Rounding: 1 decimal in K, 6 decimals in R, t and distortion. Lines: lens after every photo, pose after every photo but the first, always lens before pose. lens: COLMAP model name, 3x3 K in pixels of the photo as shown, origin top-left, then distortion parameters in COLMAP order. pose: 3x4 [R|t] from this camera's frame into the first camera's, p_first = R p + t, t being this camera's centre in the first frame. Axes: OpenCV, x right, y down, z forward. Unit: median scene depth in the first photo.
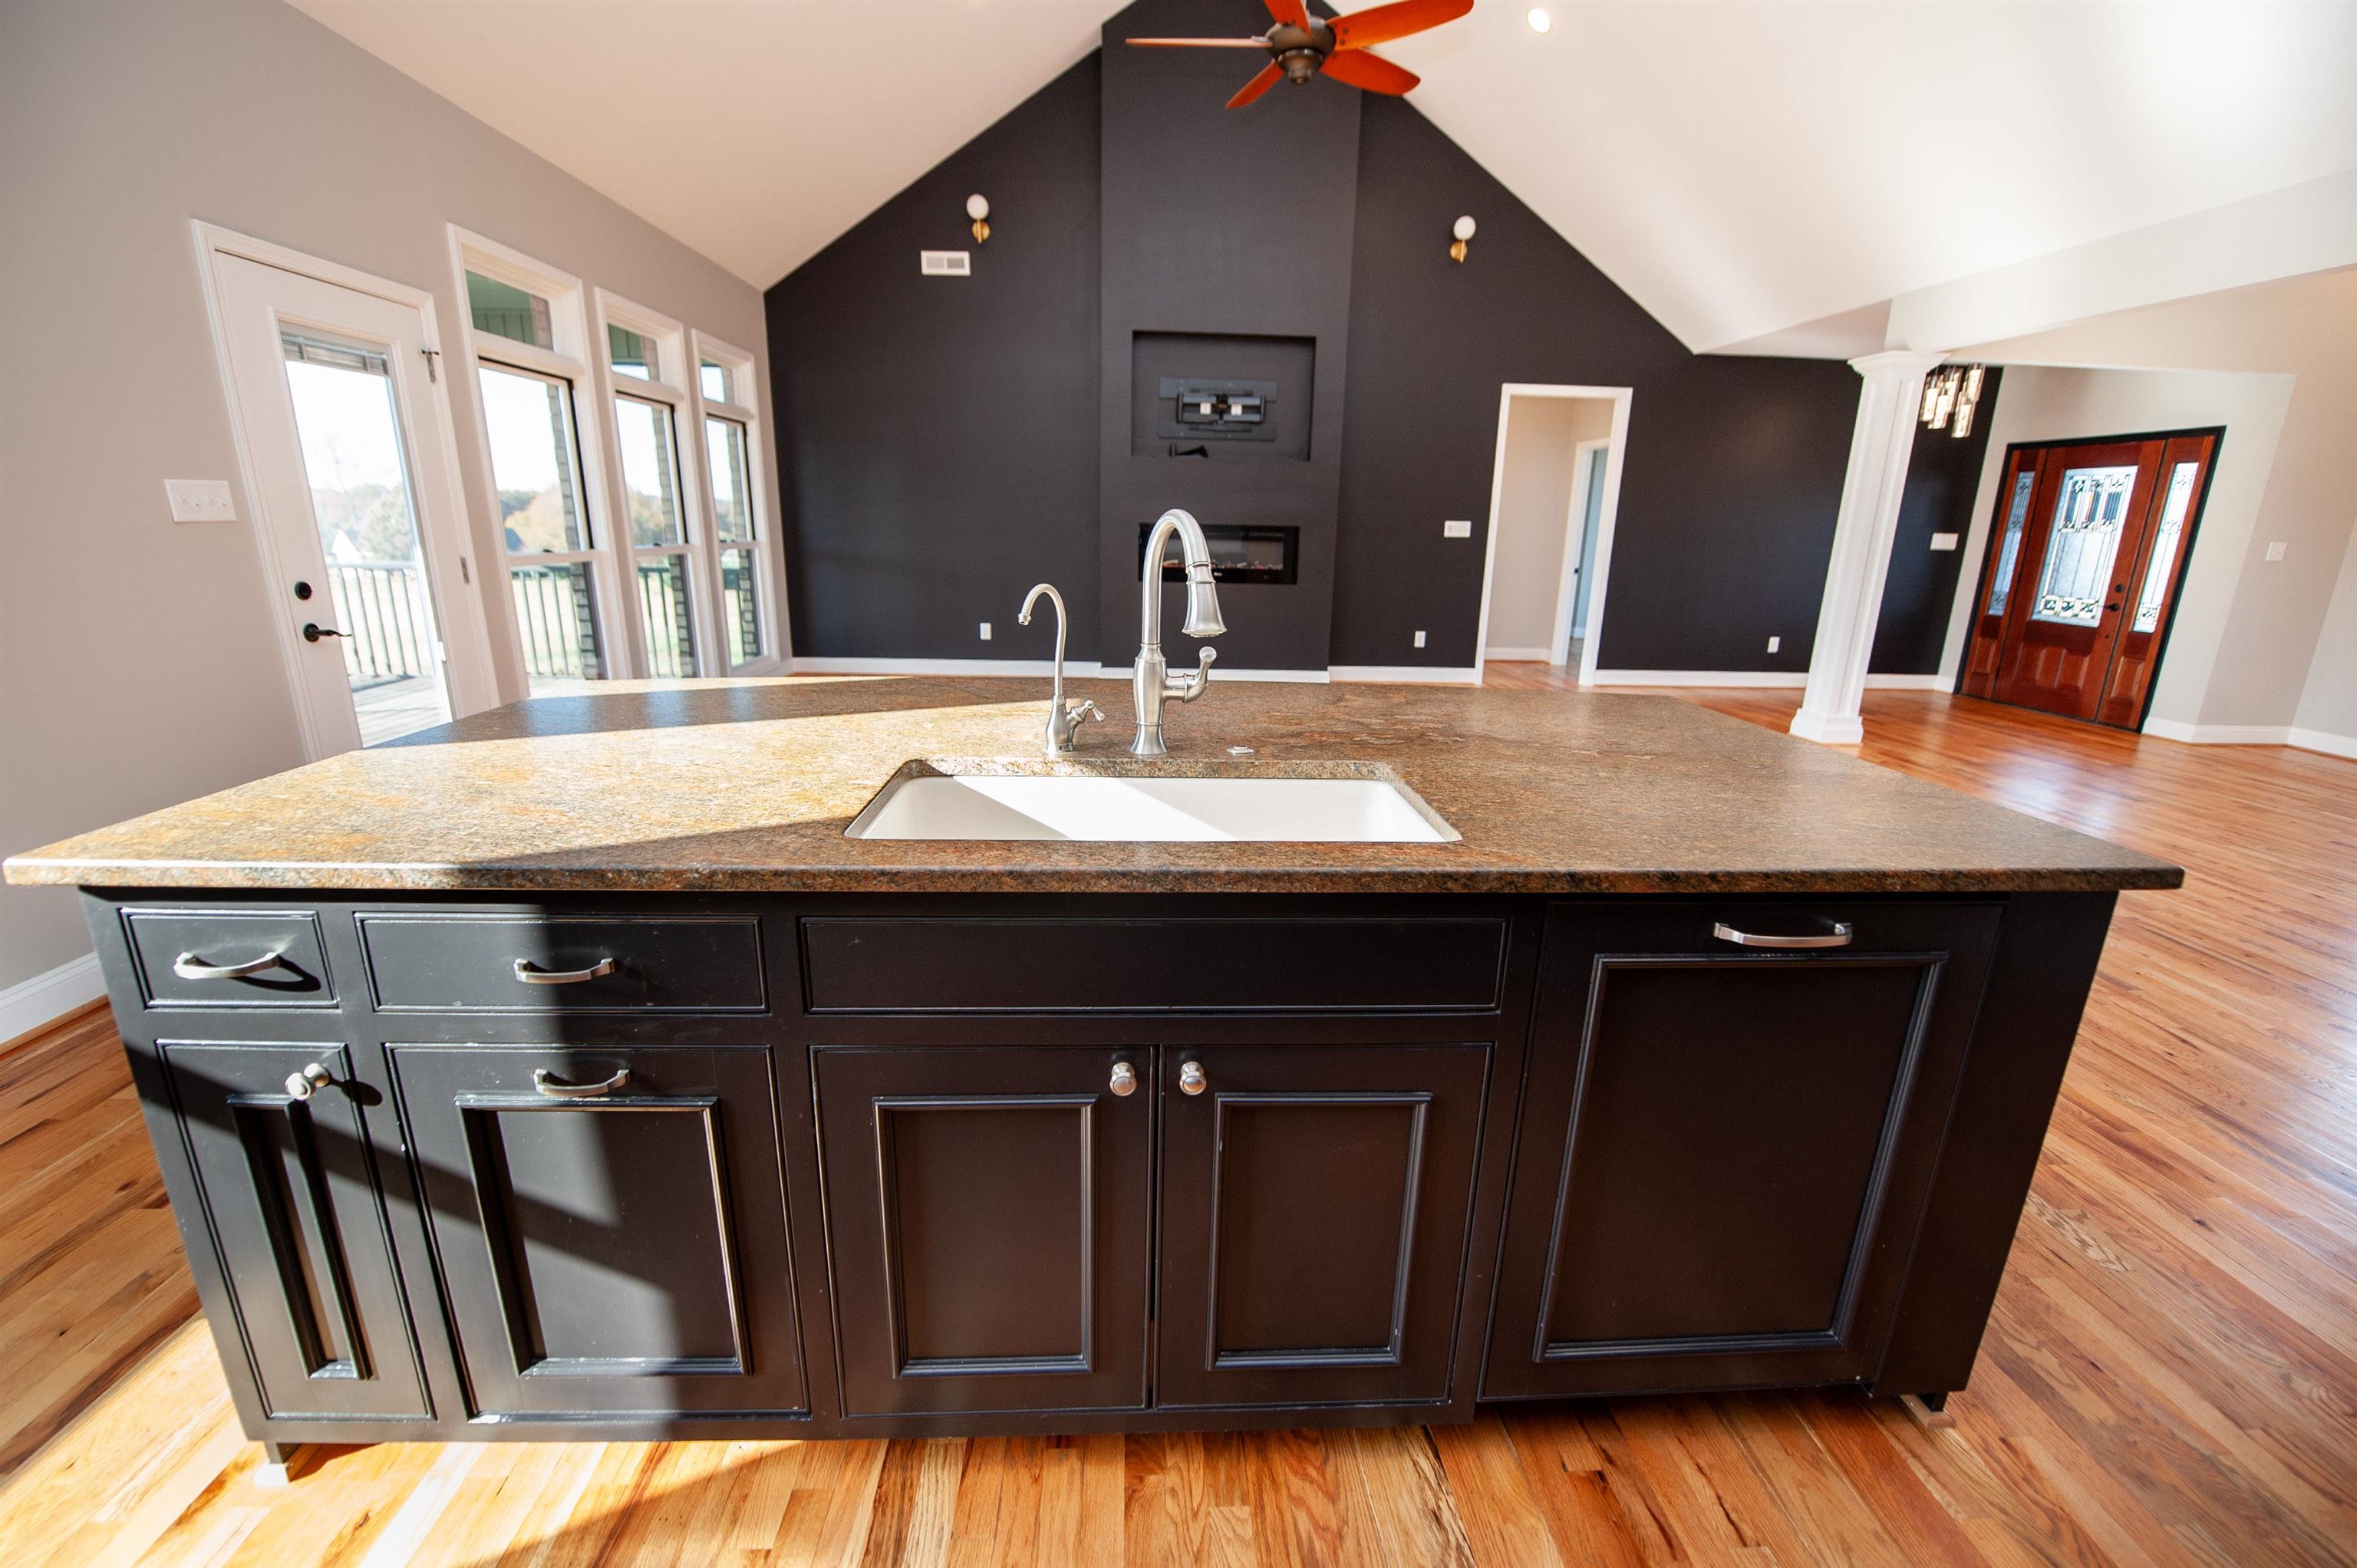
lens RADIAL K [[978.0, 0, 1188.5], [0, 978.0, 790.2], [0, 0, 1]] dist [-0.014699, -0.003985]
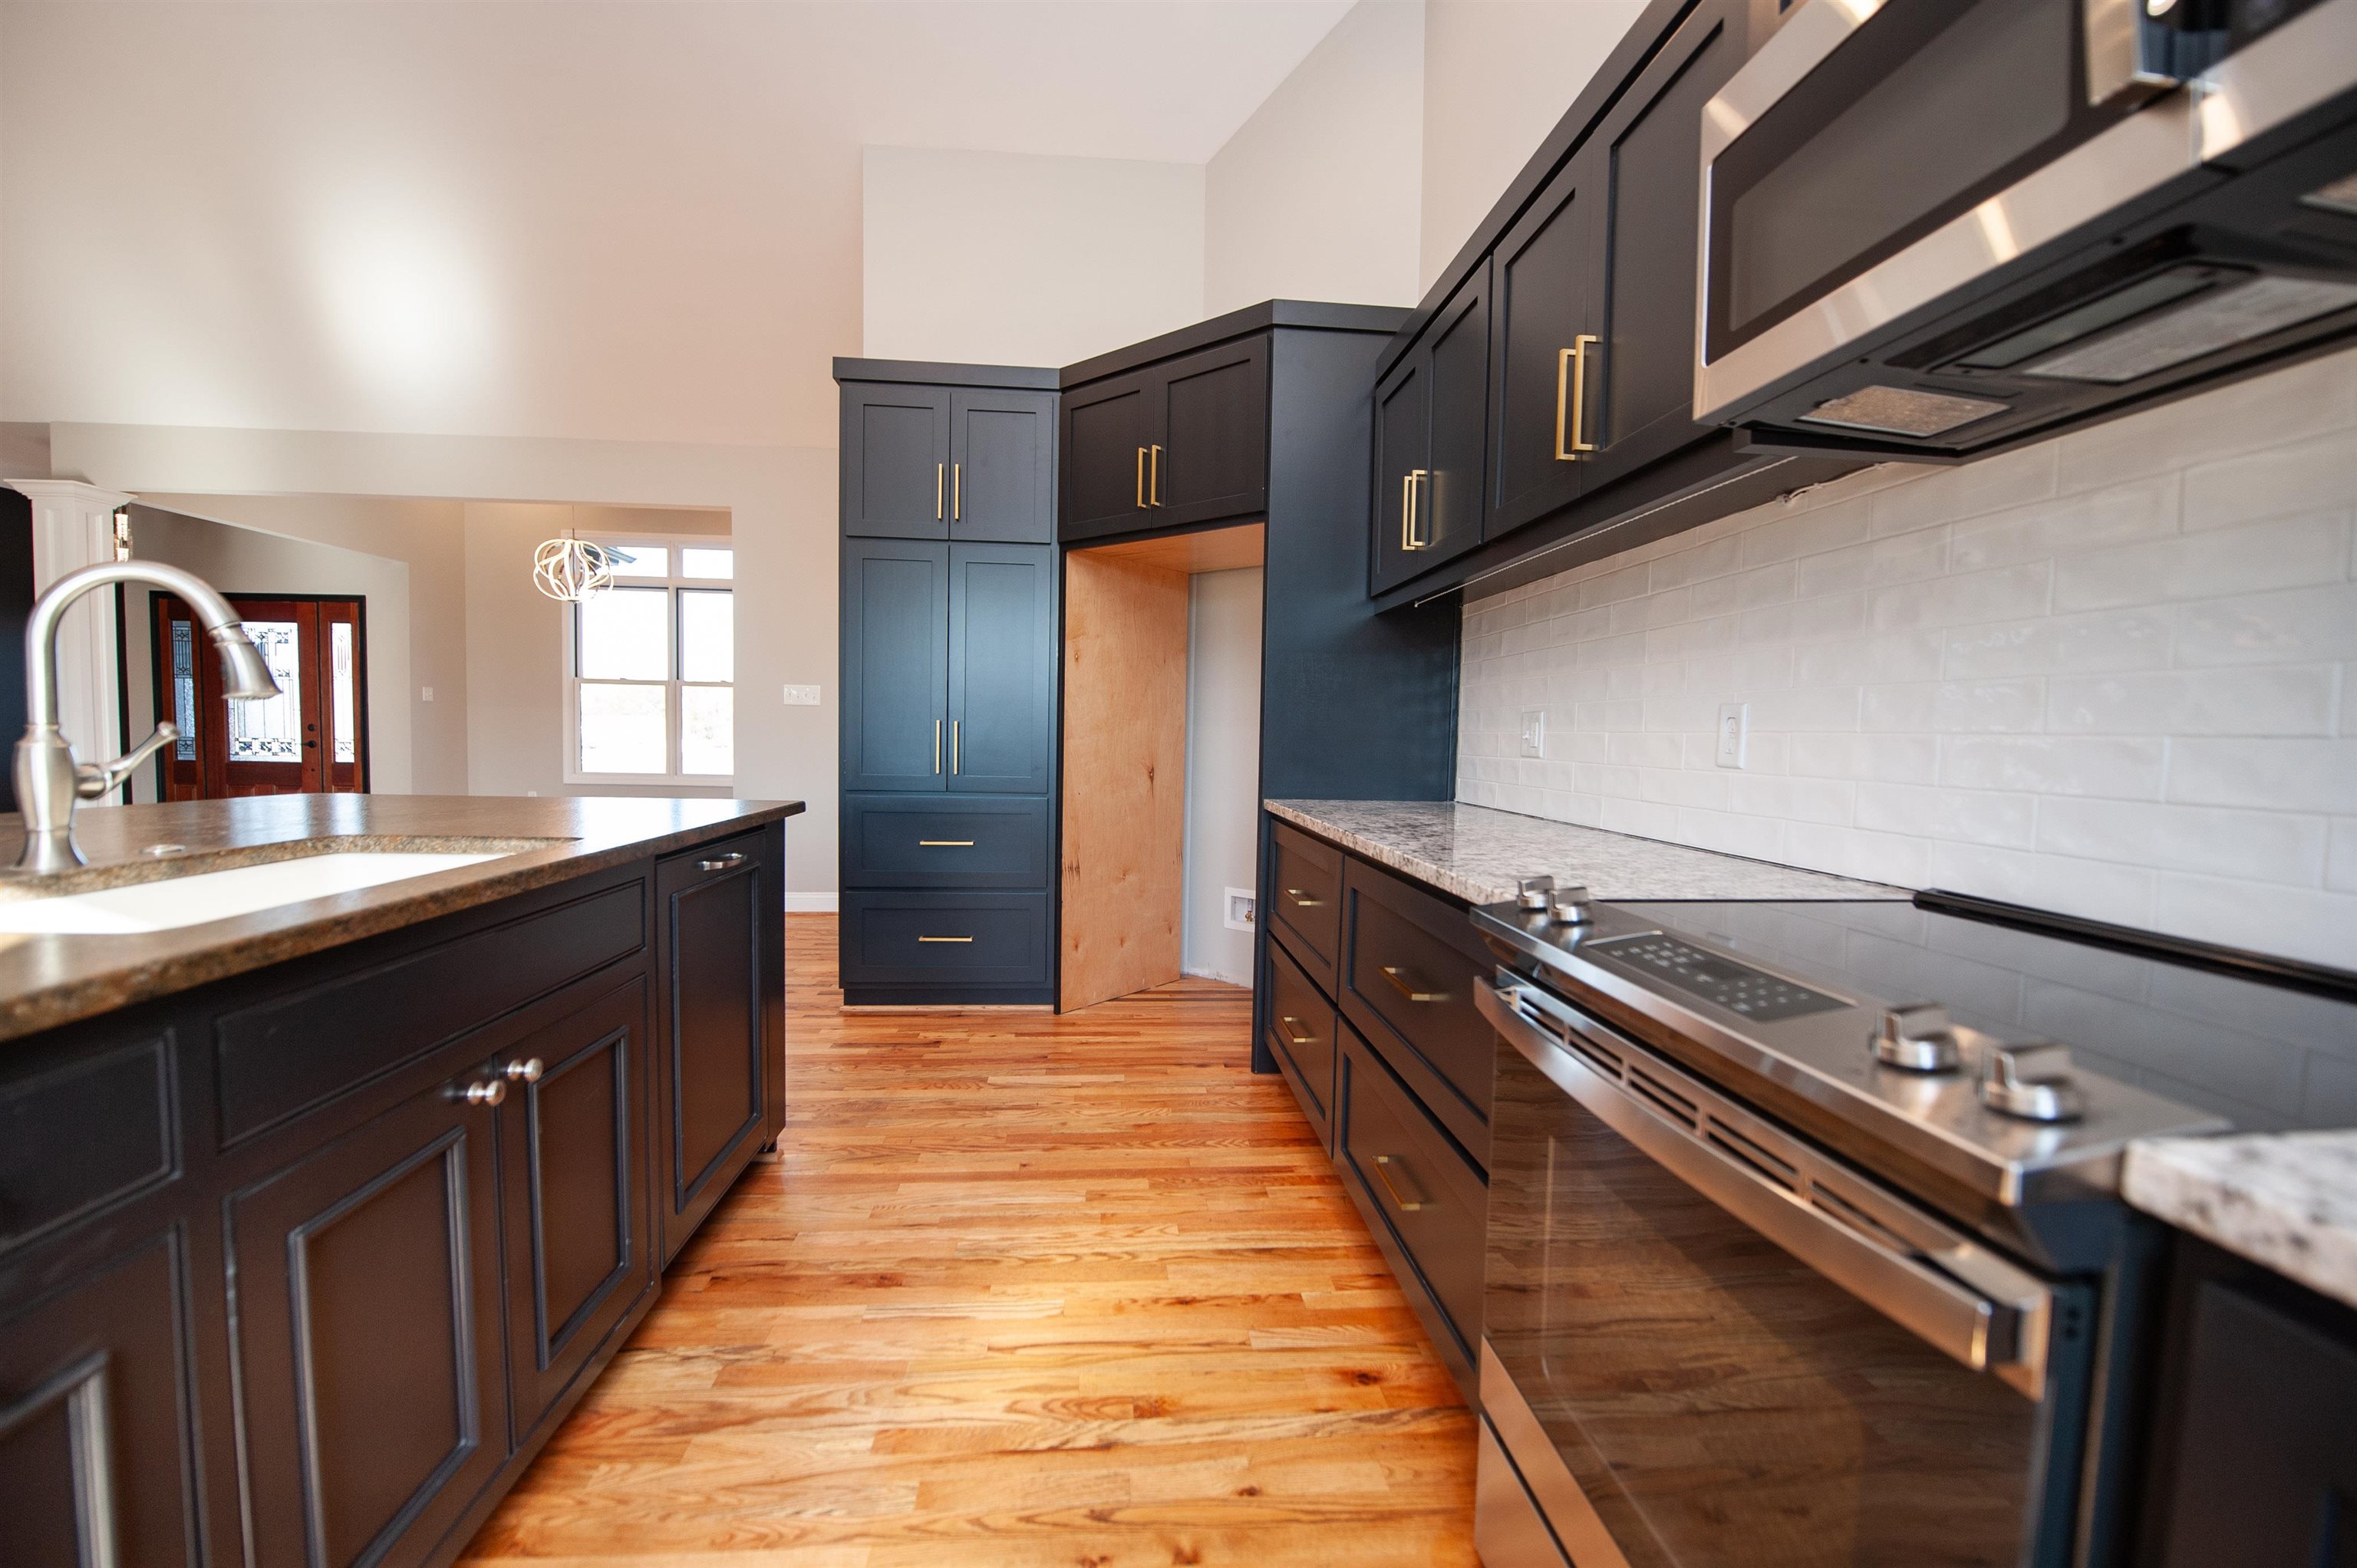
lens RADIAL K [[972.9, 0, 1176.3], [0, 972.9, 789.7], [0, 0, 1]] dist [-0.020885, -0.000253]
pose [[-0.025281, -0.082231, 0.996293, -0.176405], [0.243759, 0.966023, 0.085918, 0.011738], [-0.969506, 0.245027, -0.004377, 0.033428]]
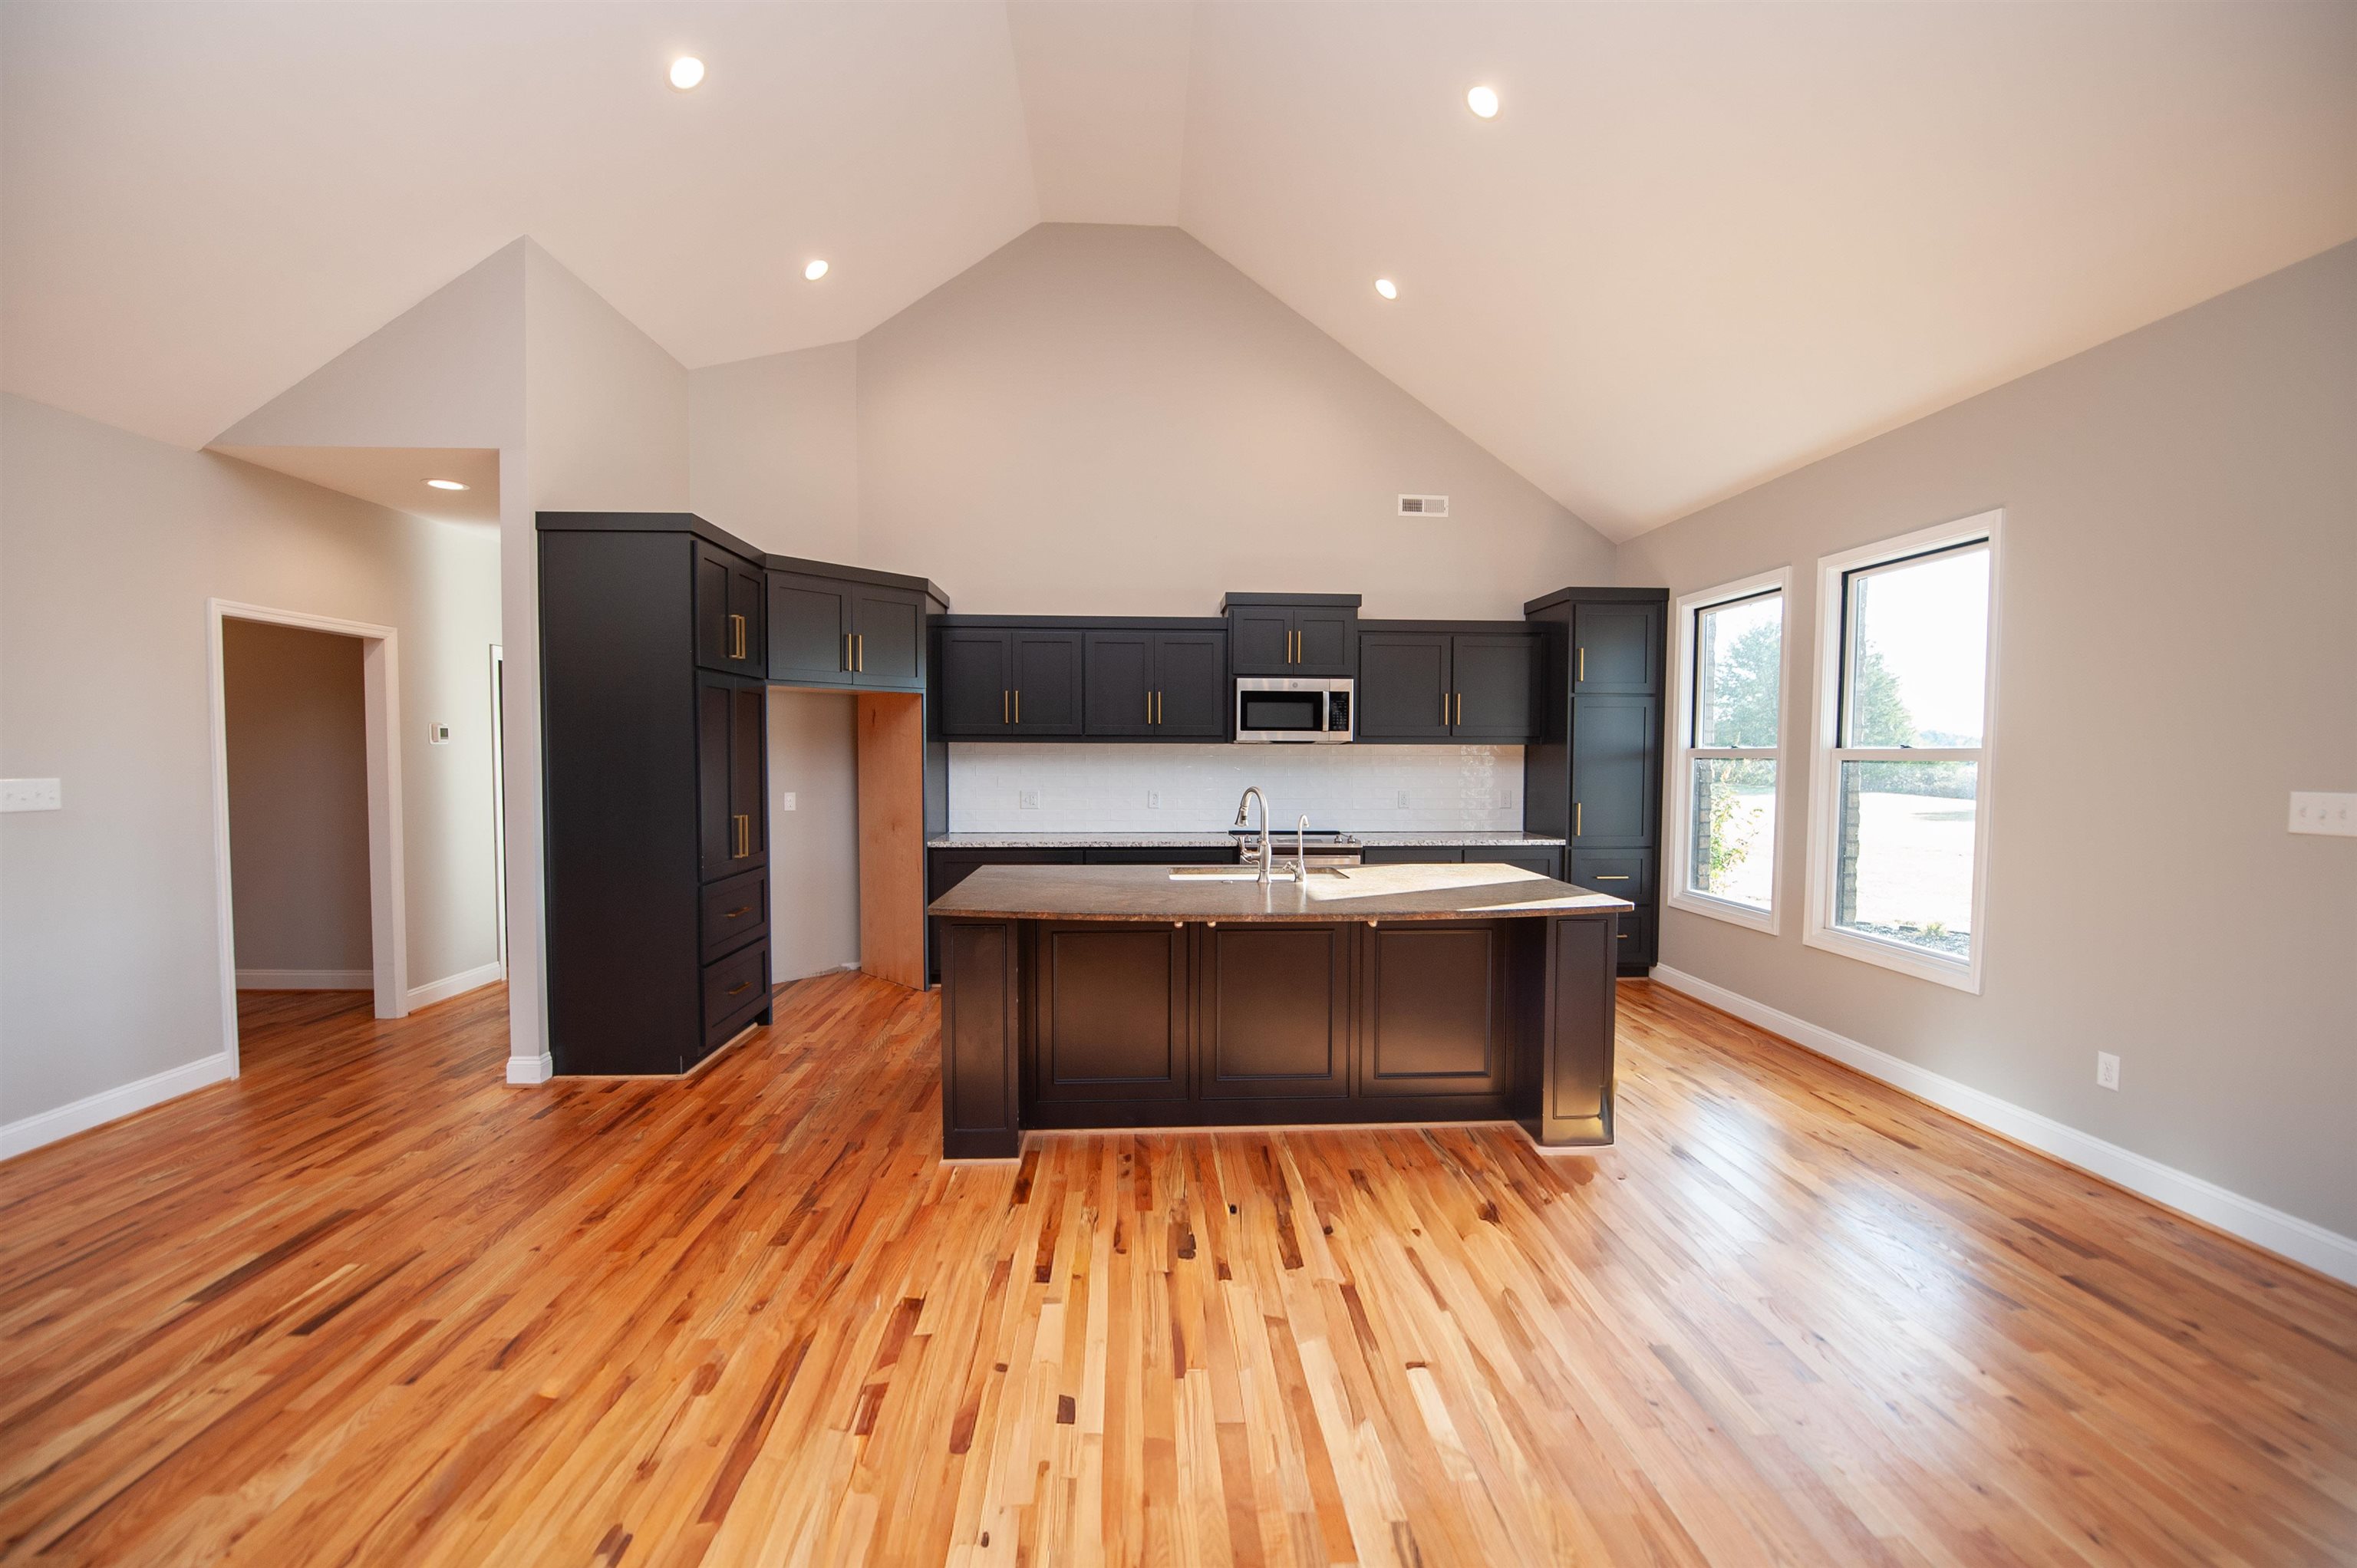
lens RADIAL K [[958.1, 0, 1185.3], [0, 958.1, 788.6], [0, 0, 1]] dist [-0.012988, -0.003530]
pose [[-0.999599, -0.027403, 0.007167, 0.032674], [-0.023939, 0.952582, 0.303340, -0.222031], [-0.015140, 0.303047, -0.952855, 0.723816]]
